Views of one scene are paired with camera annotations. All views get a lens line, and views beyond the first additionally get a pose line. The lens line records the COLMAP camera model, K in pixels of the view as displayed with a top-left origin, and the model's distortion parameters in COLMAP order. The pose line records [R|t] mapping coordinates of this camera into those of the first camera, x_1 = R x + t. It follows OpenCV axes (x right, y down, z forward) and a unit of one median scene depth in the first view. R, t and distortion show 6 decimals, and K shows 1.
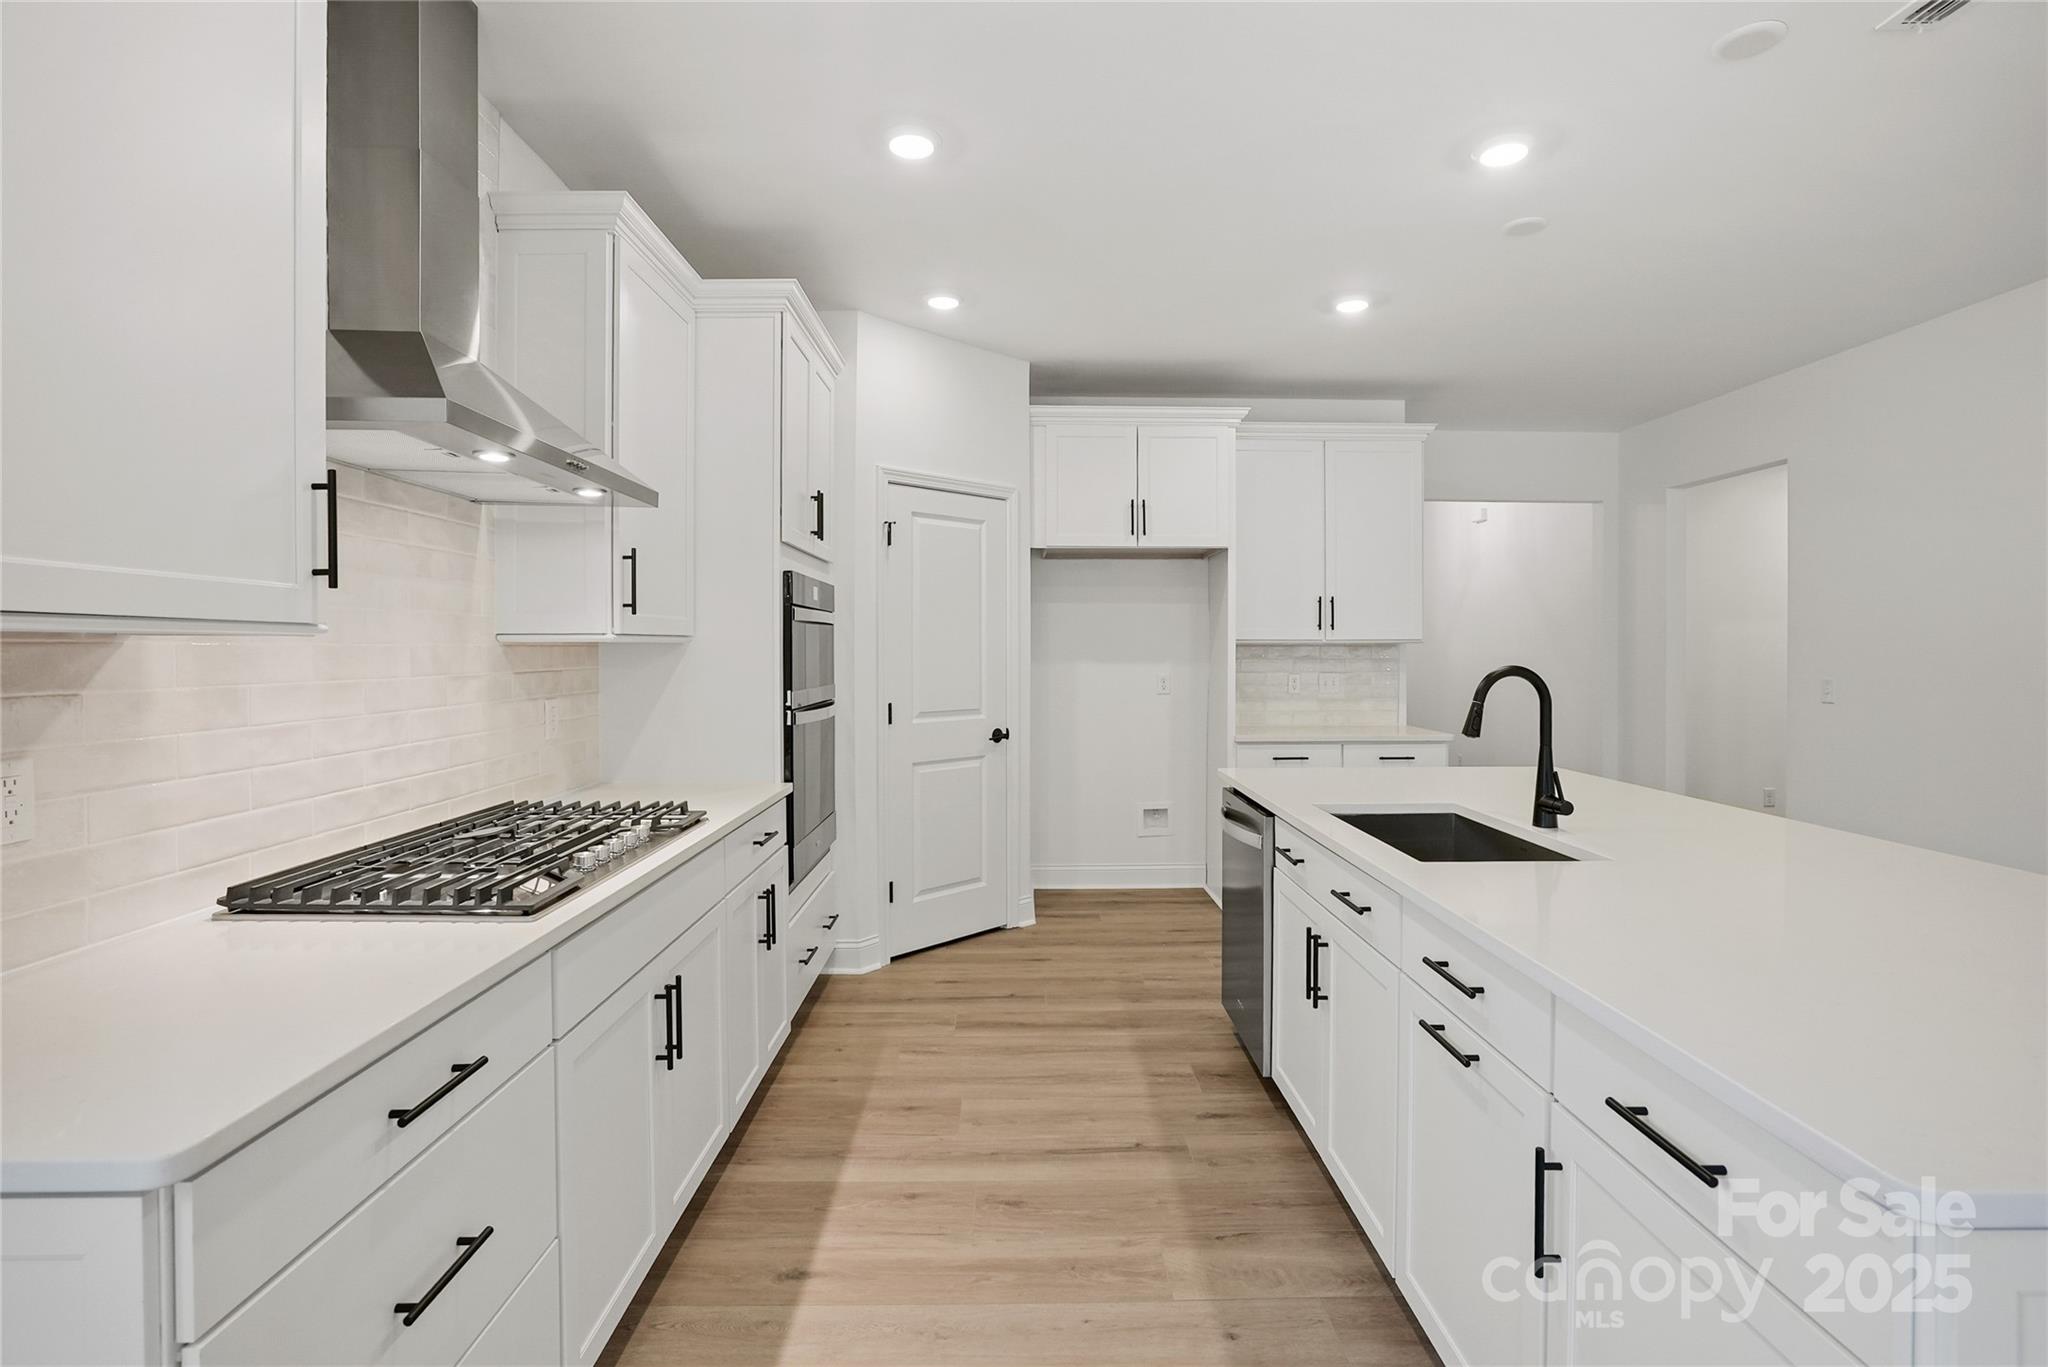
lens RADIAL K [[964.5, 0, 1024.1], [0, 964.5, 656.9], [0, 0, 1]] dist [-0.041721, 0.017184]
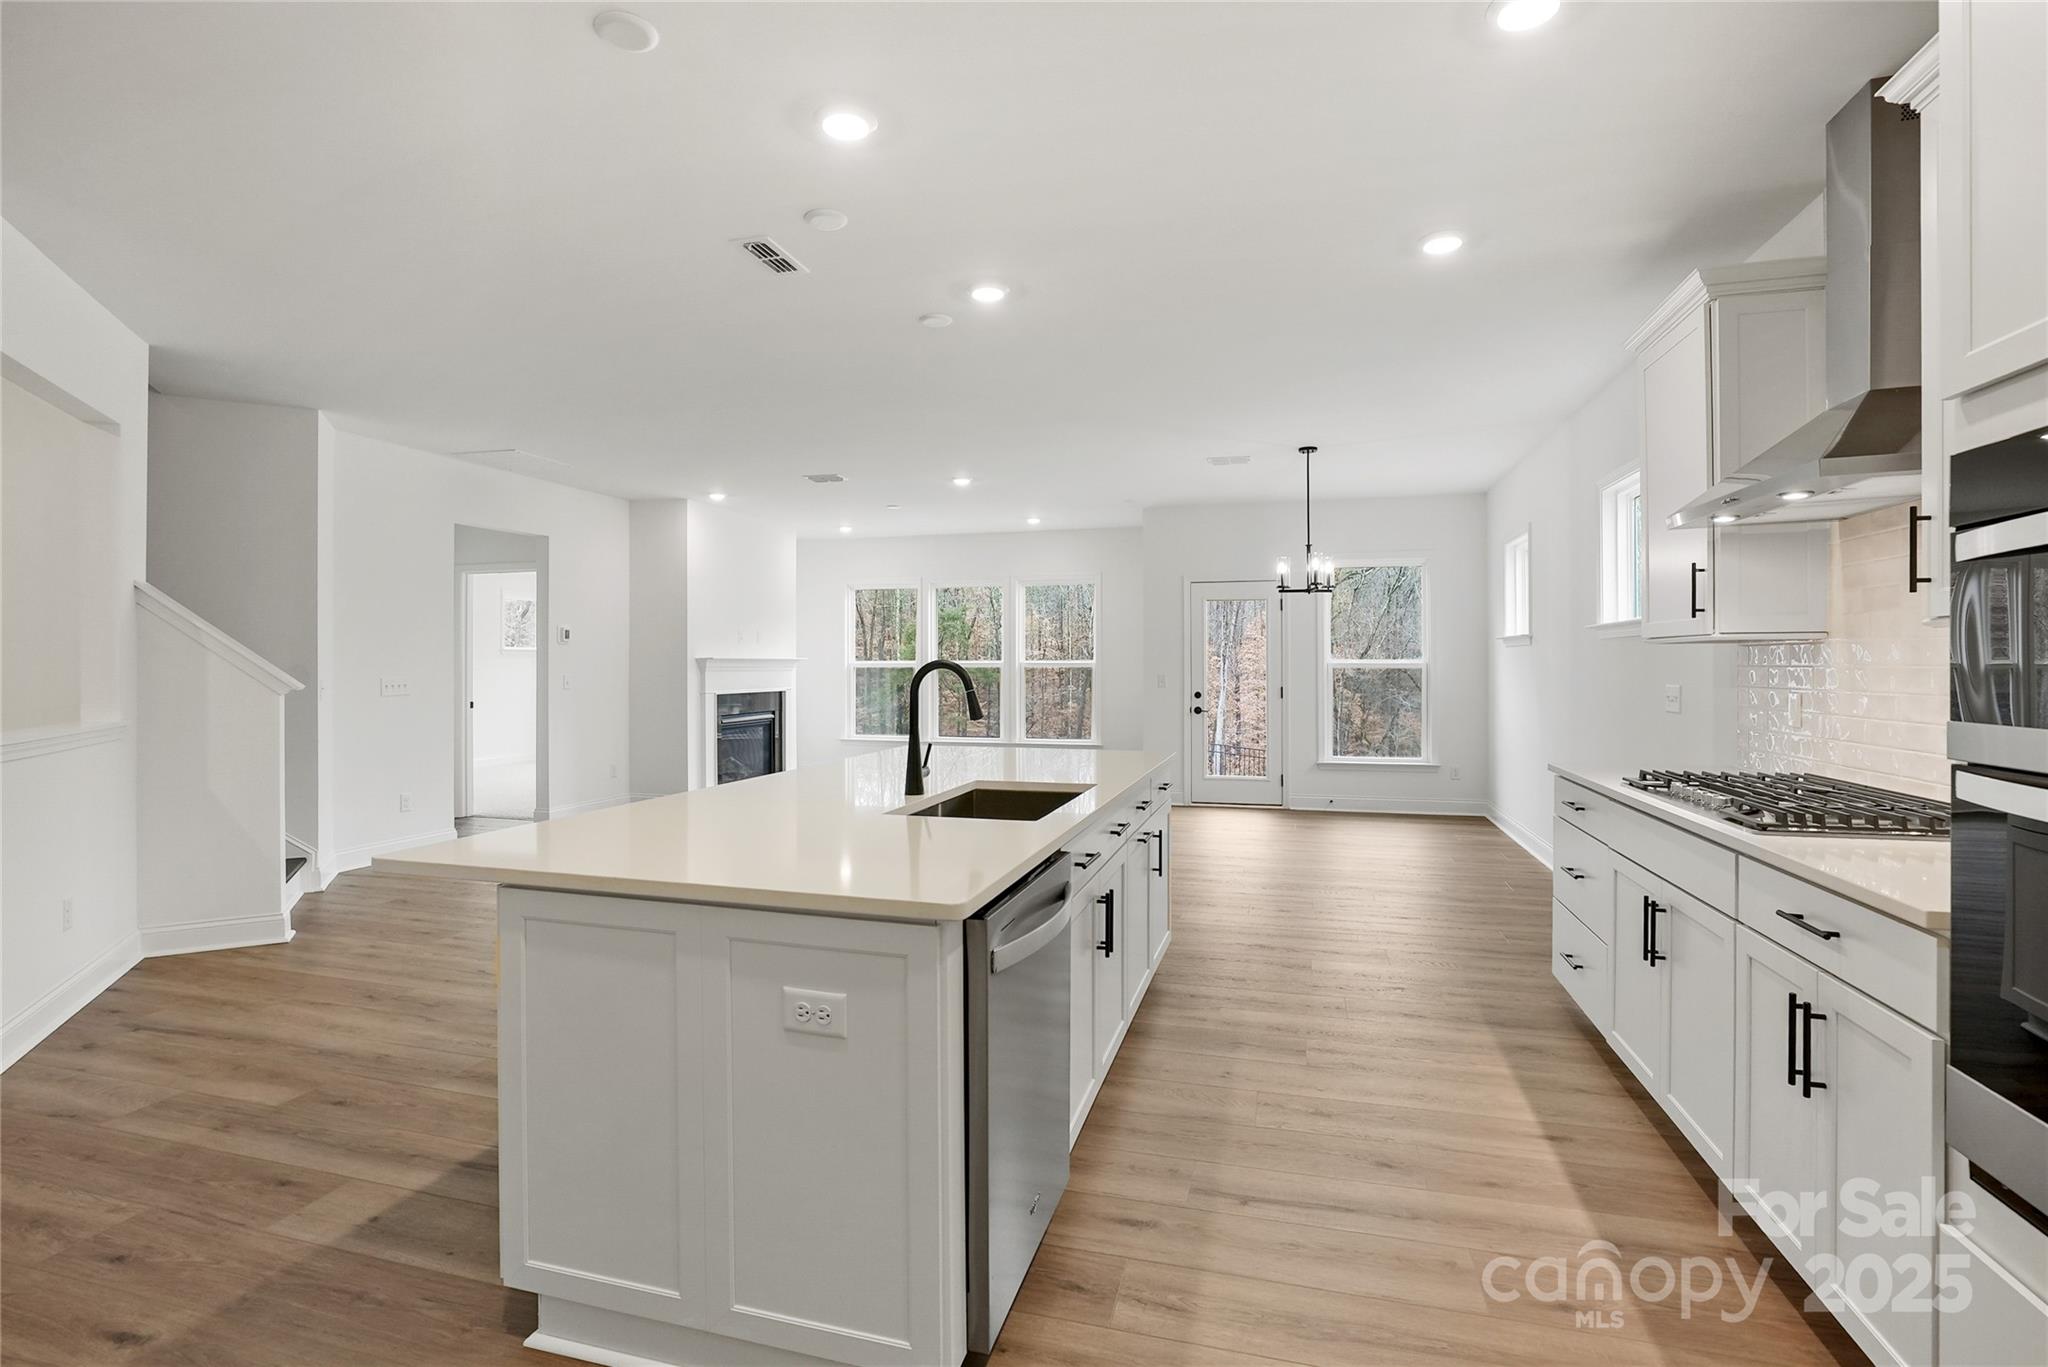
lens RADIAL K [[964.5, 0, 1022.6], [0, 964.5, 664.9], [0, 0, 1]] dist [-0.041721, 0.017184]
pose [[-0.958636, 0.001750, 0.284629, 0.047978], [0.004824, 0.999937, 0.010100, 0.001672], [-0.284594, 0.011055, -0.958584, 1.413070]]
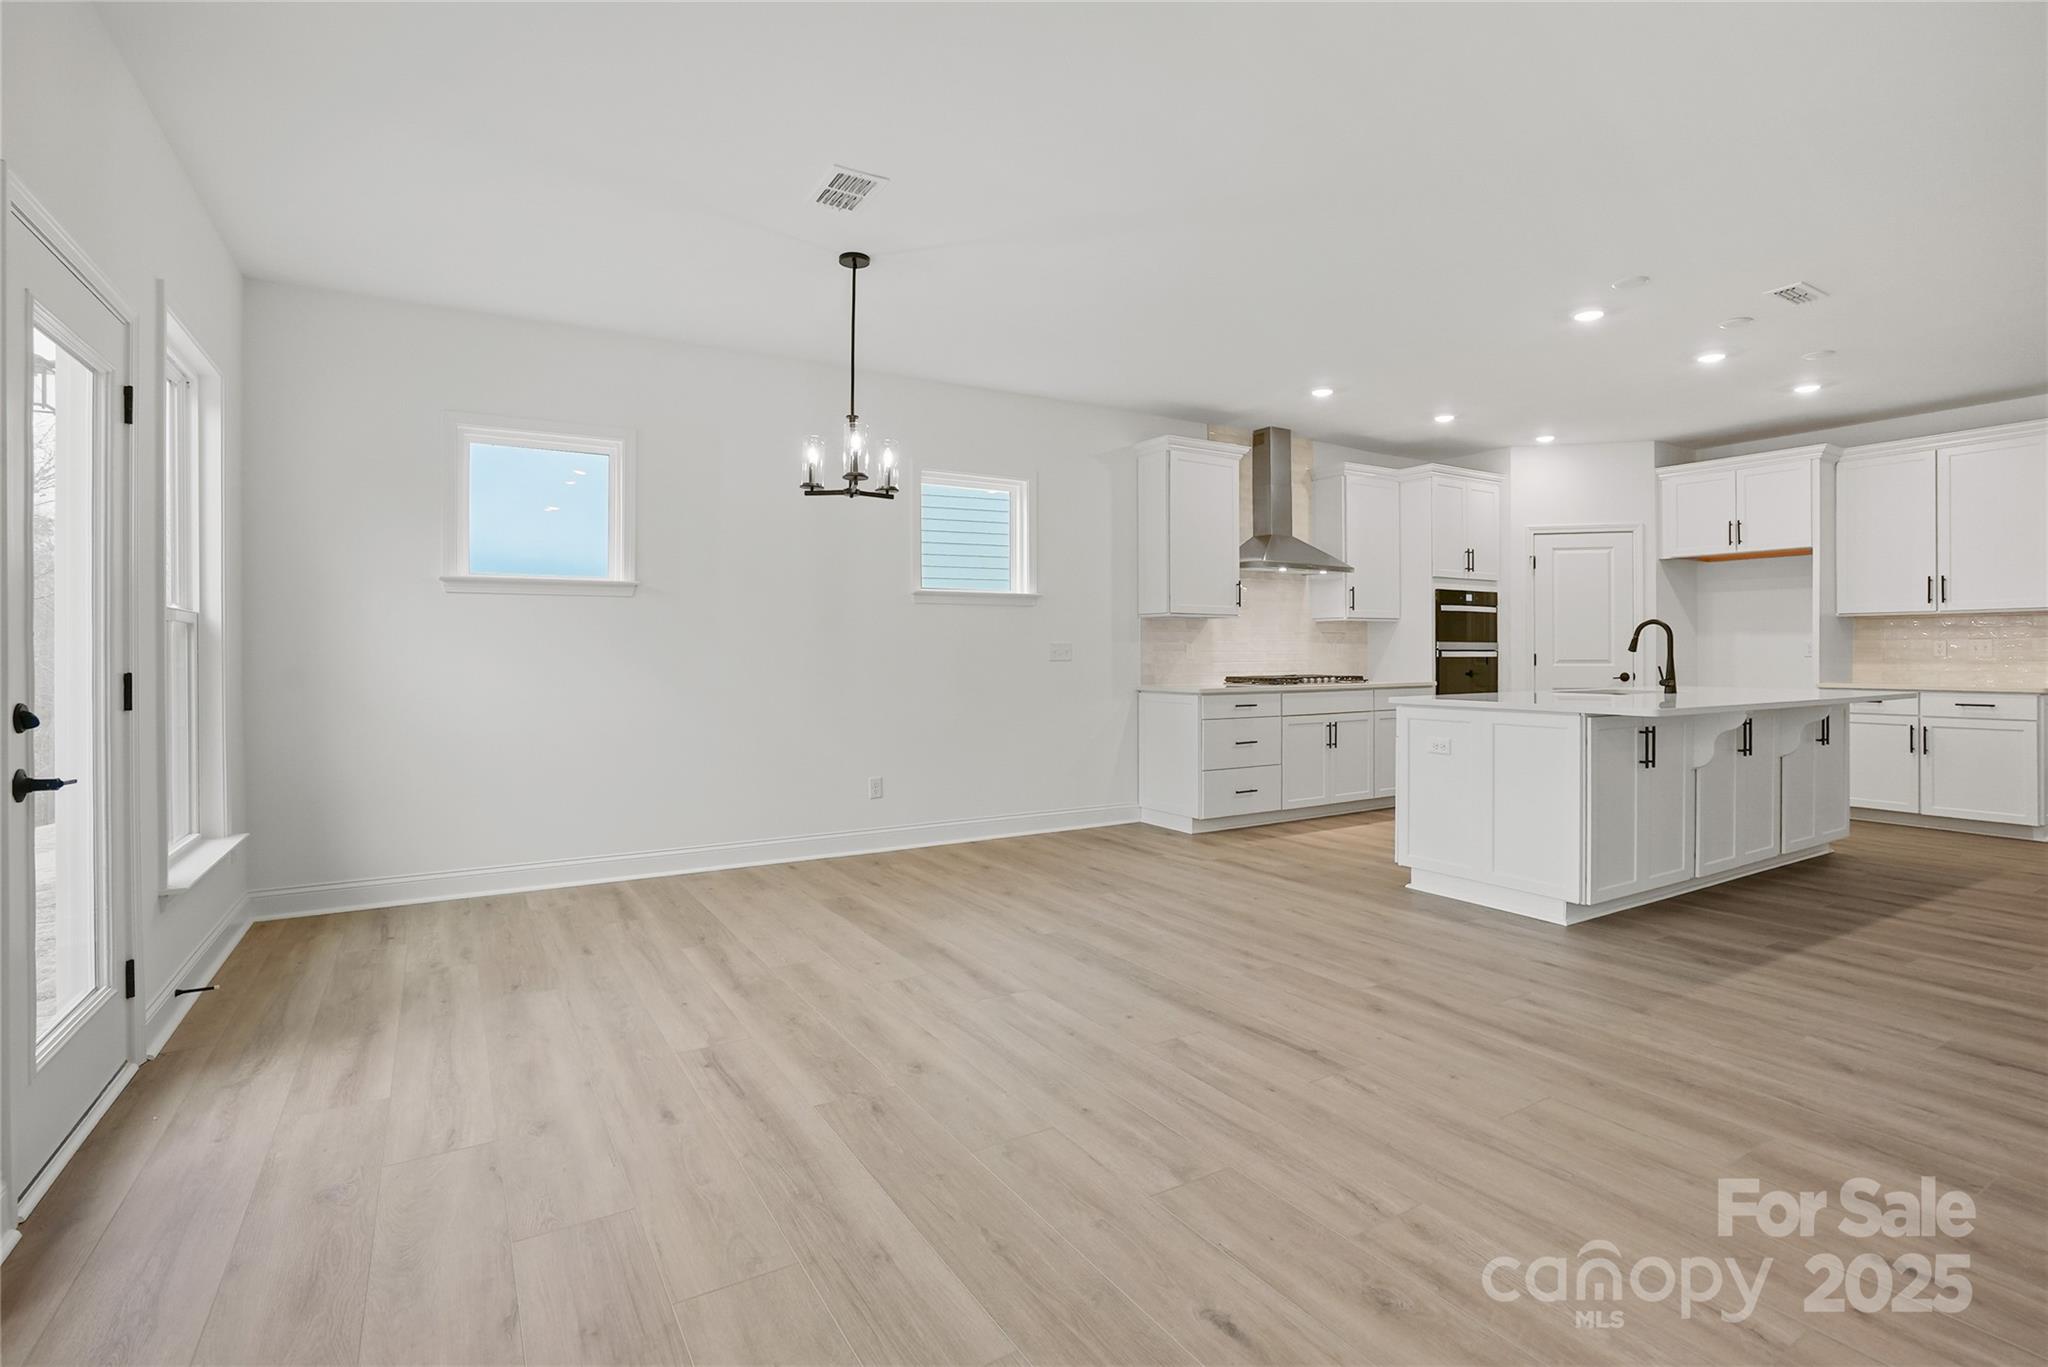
lens RADIAL K [[964.5, 0, 1026.8], [0, 964.5, 652.9], [0, 0, 1]] dist [-0.041721, 0.017184]
pose [[0.511842, 0.001020, -0.859079, 1.099091], [-0.006671, 0.999974, -0.002788, 0.068142], [0.859054, 0.007158, 0.511836, -0.907062]]
